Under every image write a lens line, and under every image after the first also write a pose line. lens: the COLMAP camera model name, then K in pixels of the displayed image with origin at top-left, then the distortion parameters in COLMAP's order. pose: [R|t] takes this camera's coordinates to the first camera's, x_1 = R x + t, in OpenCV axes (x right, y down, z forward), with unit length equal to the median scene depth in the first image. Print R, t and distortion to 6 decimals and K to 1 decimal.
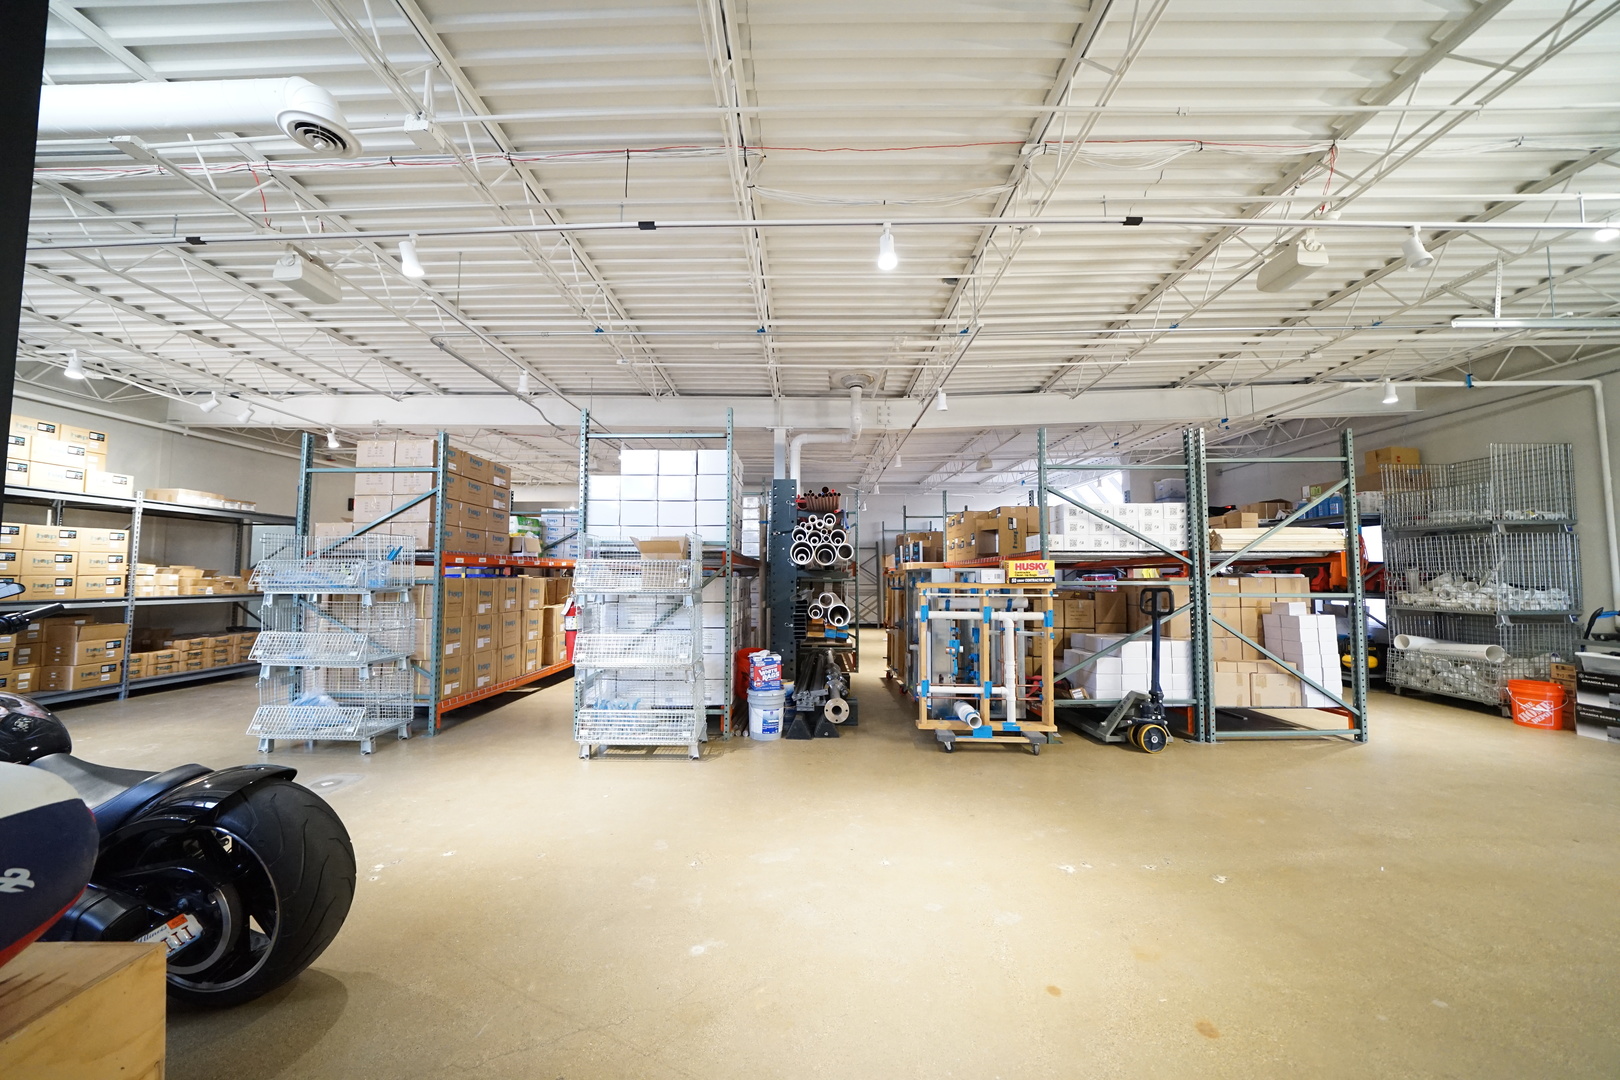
lens RADIAL K [[555.9, 0, 799.8], [0, 555.9, 550.7], [0, 0, 1]] dist [-0.017660, 0.000444]
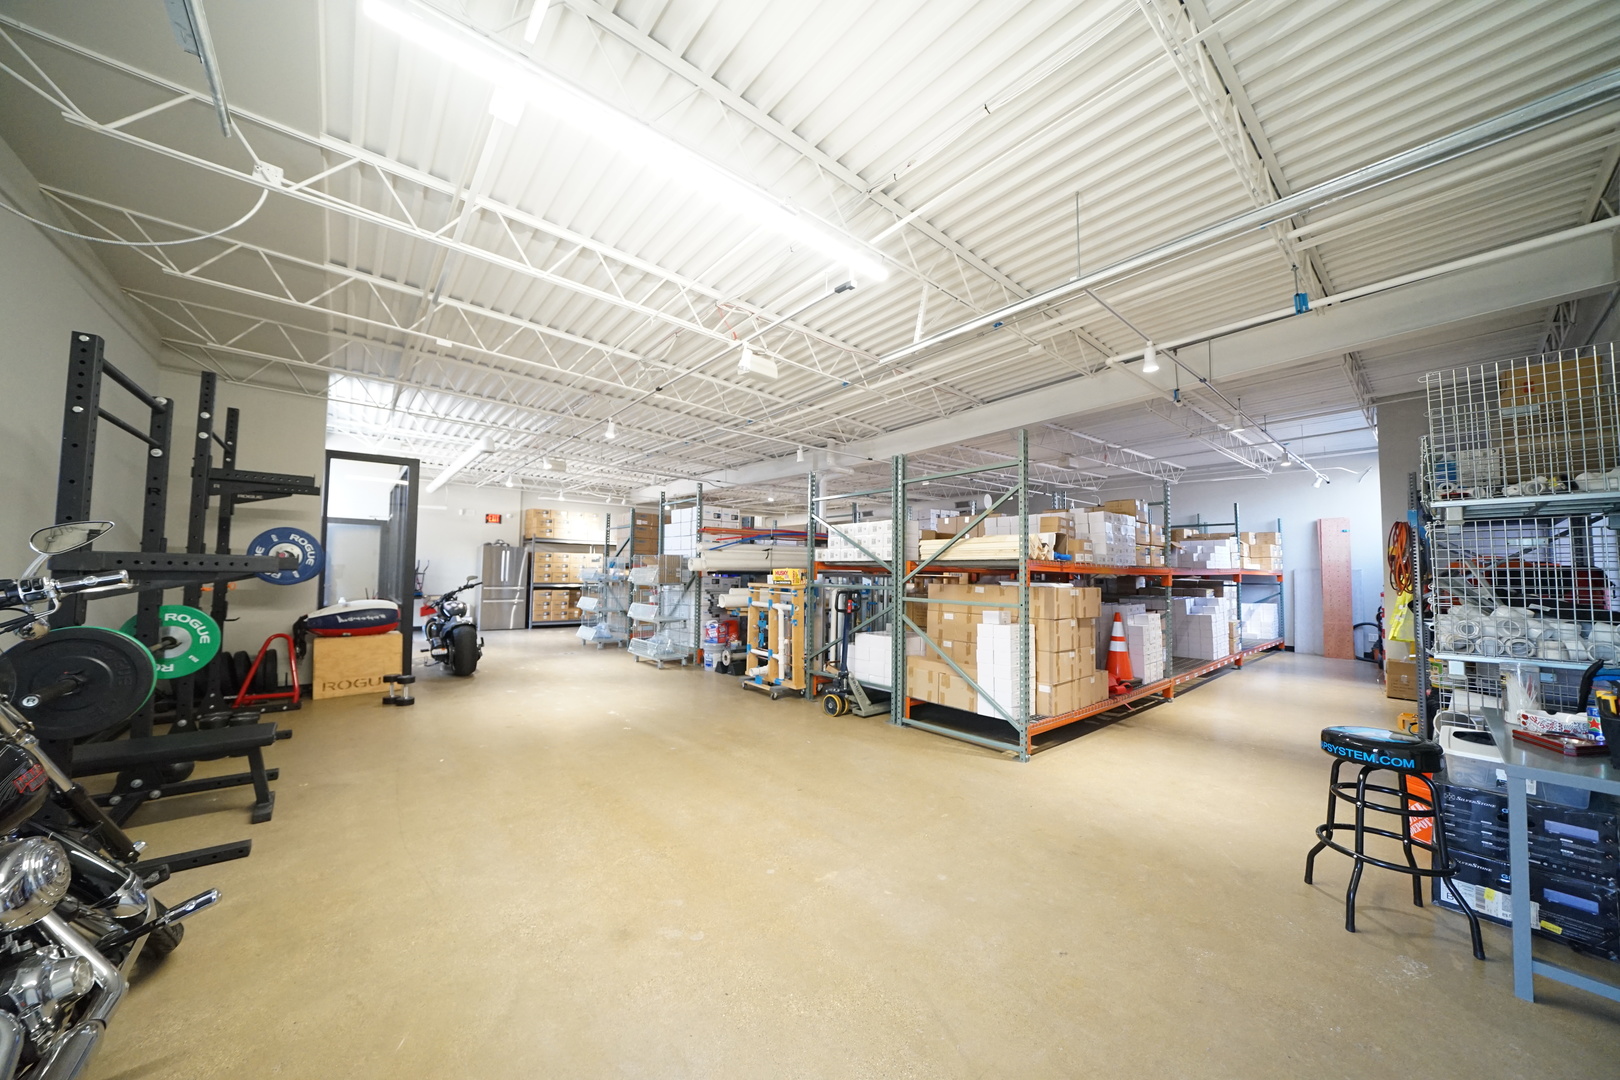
lens RADIAL K [[555.9, 0, 803.5], [0, 555.9, 546.2], [0, 0, 1]] dist [-0.017660, 0.000444]
pose [[0.650490, -0.027326, -0.759023, 1.471465], [0.018420, 0.999626, -0.020202, -0.009806], [0.759291, -0.000840, 0.650750, 0.087220]]
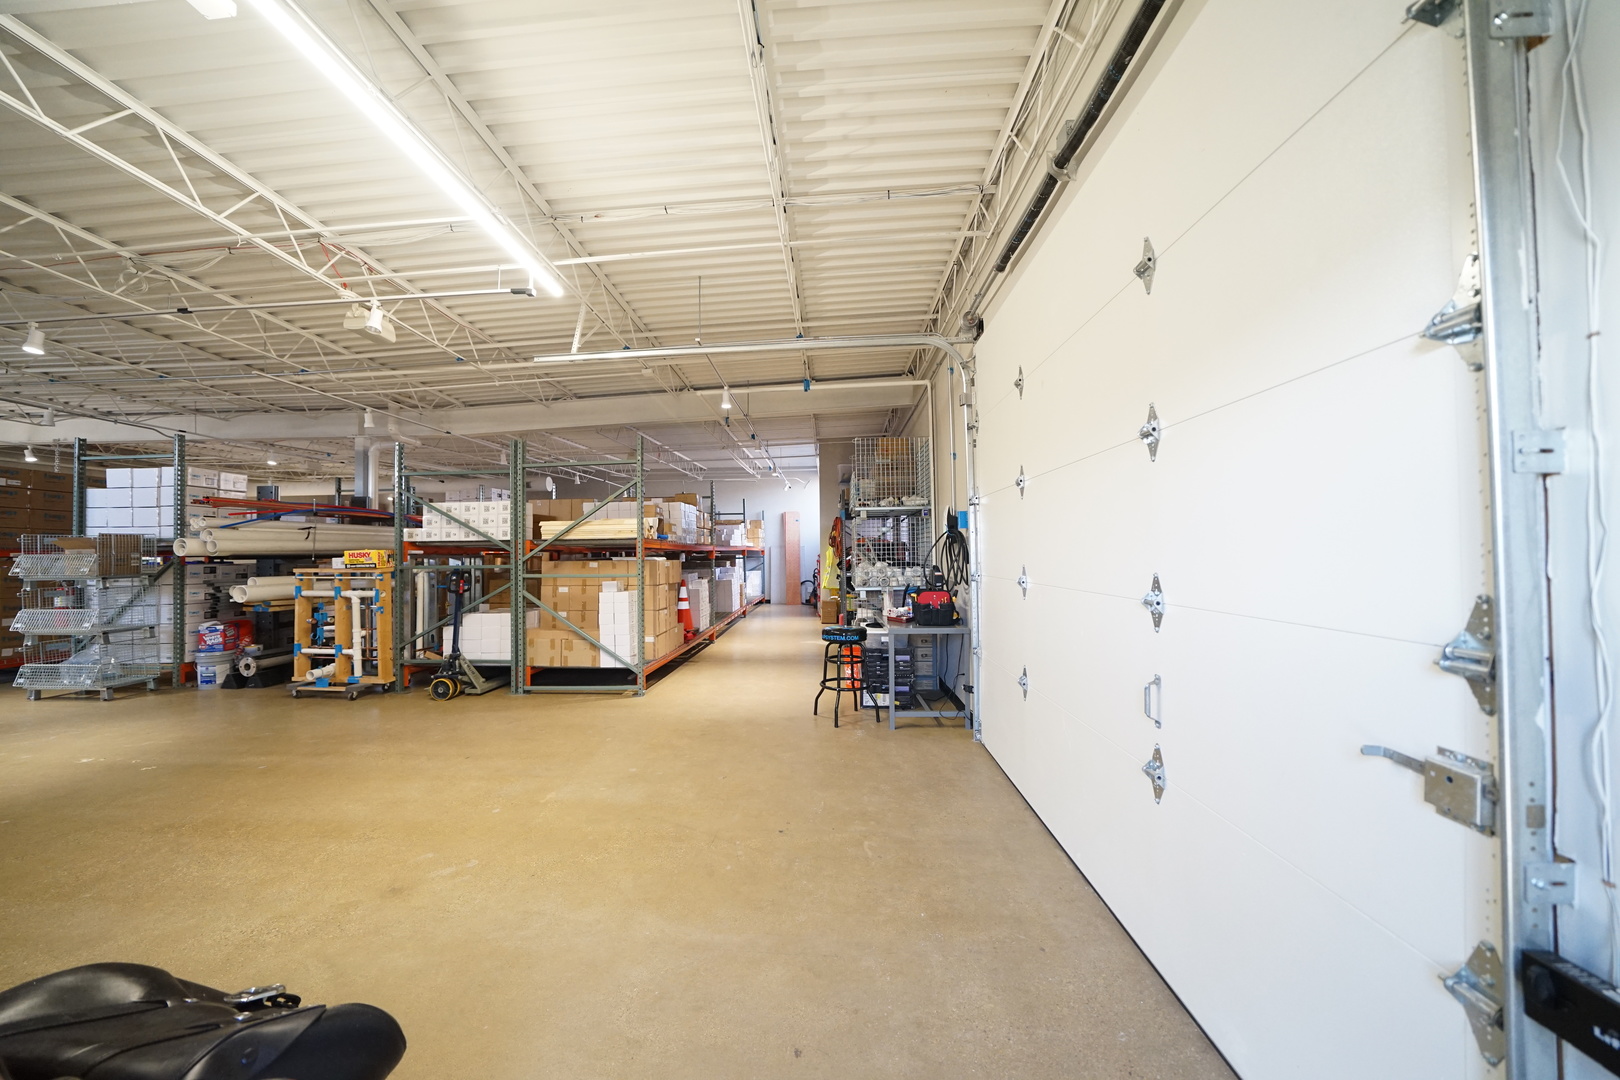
lens RADIAL K [[555.9, 0, 793.7], [0, 555.9, 549.9], [0, 0, 1]] dist [-0.017660, 0.000444]
pose [[0.998241, -0.012085, -0.058034, 1.397679], [0.014072, 0.999324, 0.033952, -0.010848], [0.057584, -0.034709, 0.997737, -0.190296]]
